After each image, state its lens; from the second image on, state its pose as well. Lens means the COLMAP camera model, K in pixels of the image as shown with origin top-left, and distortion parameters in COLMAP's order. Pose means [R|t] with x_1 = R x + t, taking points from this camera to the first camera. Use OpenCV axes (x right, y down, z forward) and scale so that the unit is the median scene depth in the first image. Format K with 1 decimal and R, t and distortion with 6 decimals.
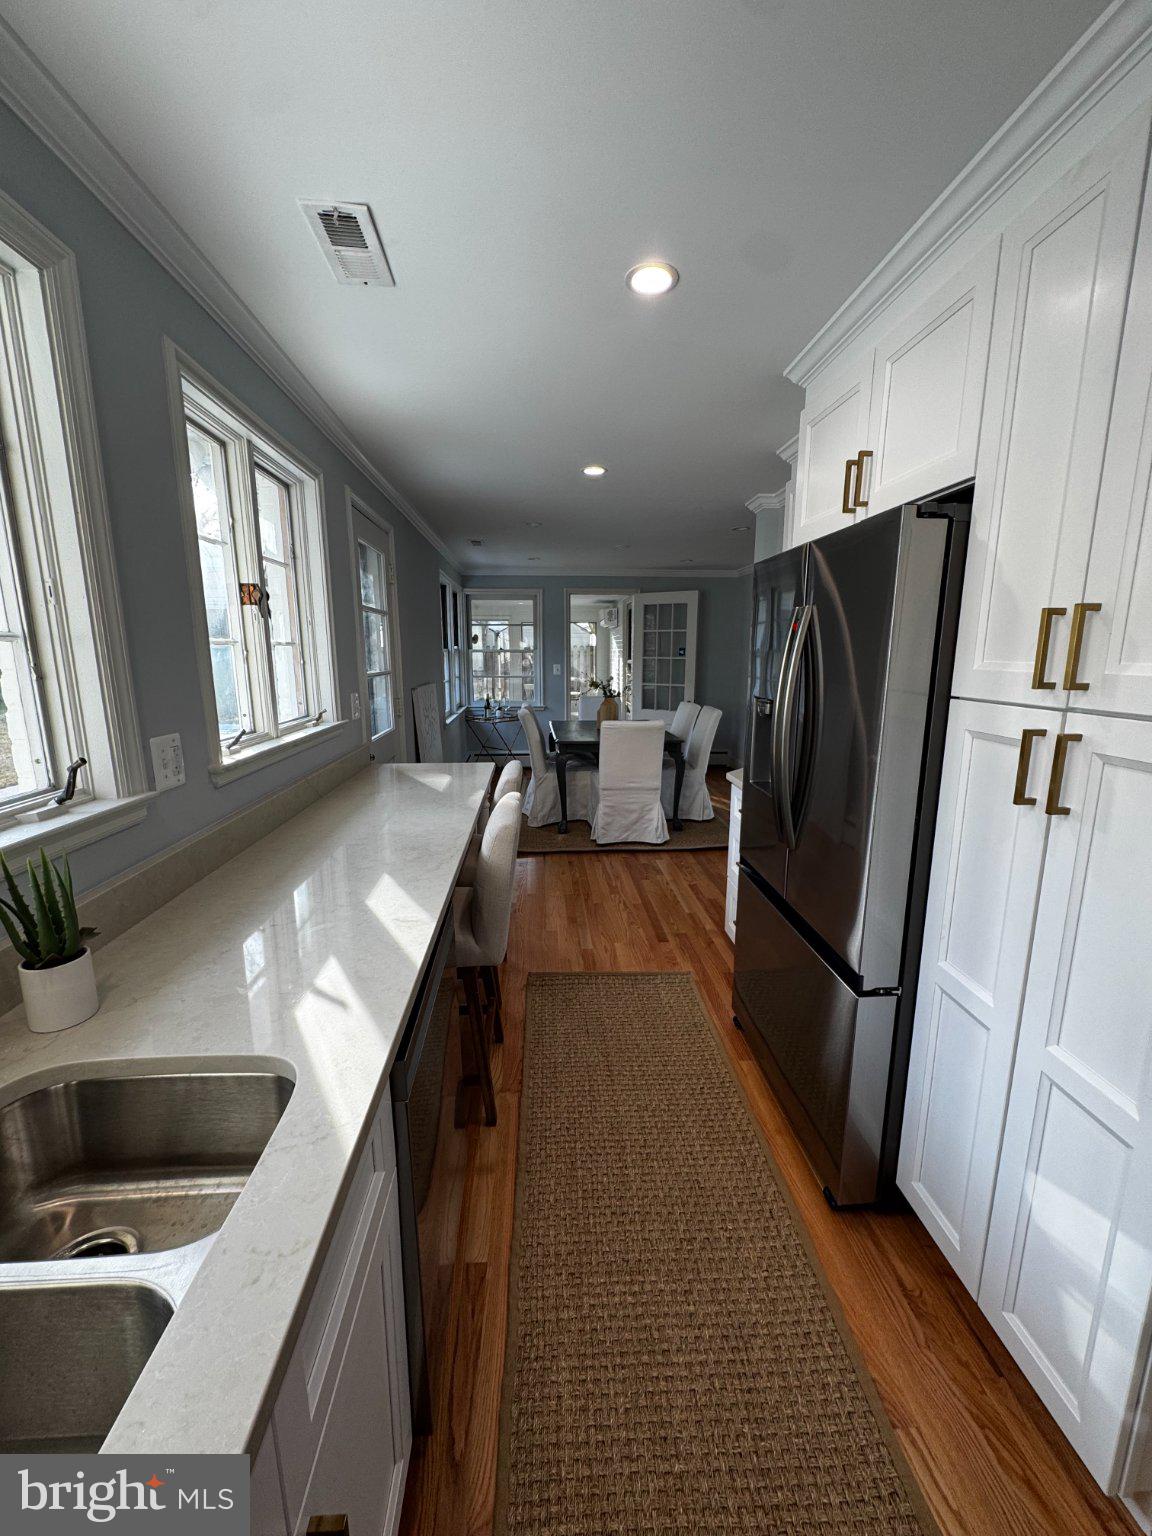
lens RADIAL K [[611.0, 0, 579.4], [0, 611.0, 766.3], [0, 0, 1]] dist [-0.000544, -0.000528]
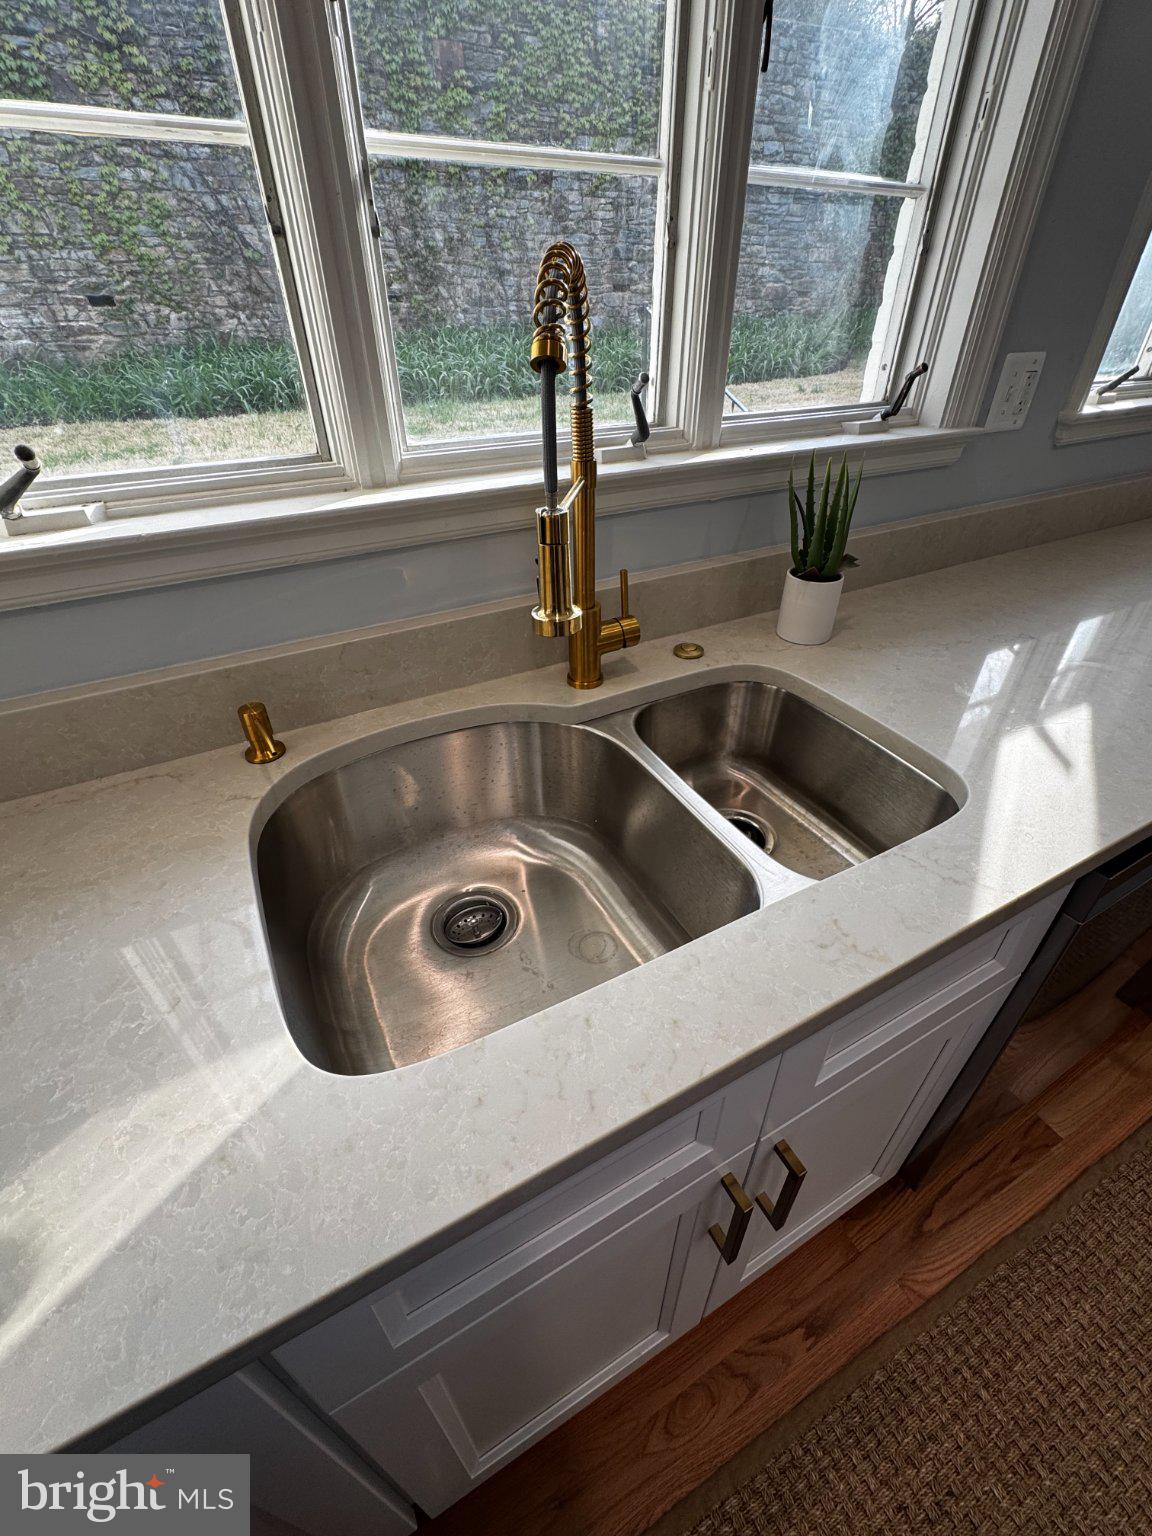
lens RADIAL K [[655.3, 0, 575.8], [0, 655.3, 763.7], [0, 0, 1]] dist [-0.002019, -0.000439]
pose [[0.409825, 0.524165, -0.746521, -0.044932], [-0.161898, 0.847212, 0.505986, 0.086172], [0.897682, -0.086505, 0.432070, 0.135134]]
